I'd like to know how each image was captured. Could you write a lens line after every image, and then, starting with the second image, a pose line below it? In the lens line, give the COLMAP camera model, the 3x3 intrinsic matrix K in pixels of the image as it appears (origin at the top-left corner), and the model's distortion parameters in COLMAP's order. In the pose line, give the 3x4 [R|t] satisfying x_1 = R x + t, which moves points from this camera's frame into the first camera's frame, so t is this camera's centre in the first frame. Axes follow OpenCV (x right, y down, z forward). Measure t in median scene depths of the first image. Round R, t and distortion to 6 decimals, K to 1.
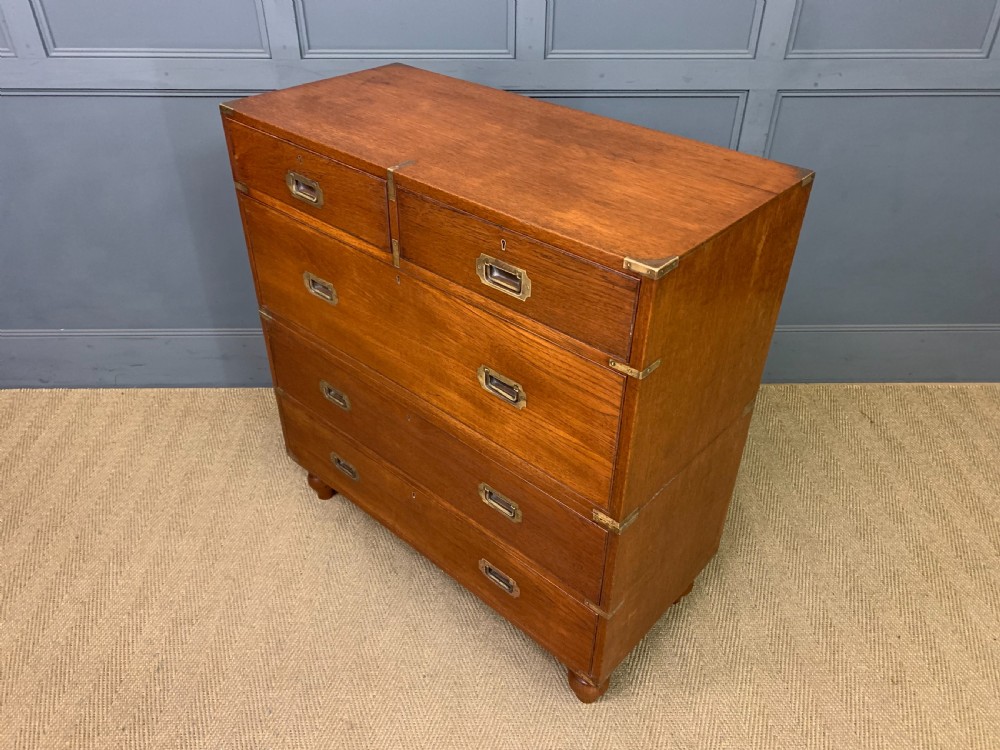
lens RADIAL K [[768.9, 0, 499.0], [0, 768.9, 372.2], [0, 0, 1]] dist [0.031084, -0.012414]
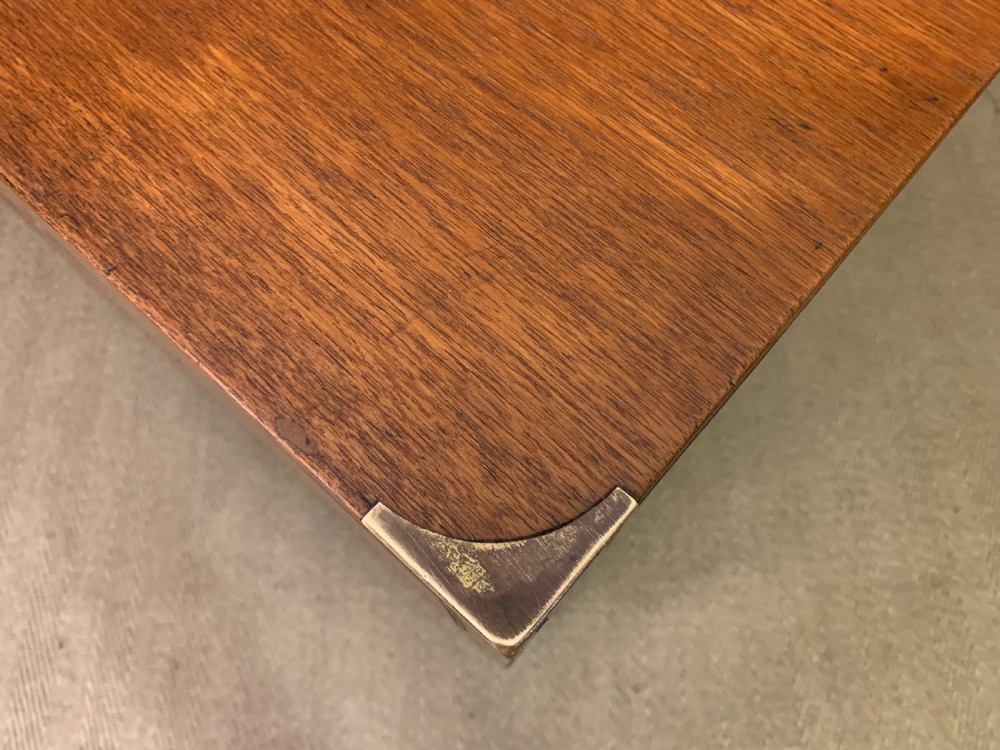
lens RADIAL K [[768.9, 0, 509.3], [0, 768.9, 354.4], [0, 0, 1]] dist [0.031084, -0.012414]
pose [[0.999901, -0.013551, -0.003910, 0.158762], [0.013433, 0.830615, 0.556685, -0.228795], [-0.004296, -0.556682, 0.830714, 0.674844]]
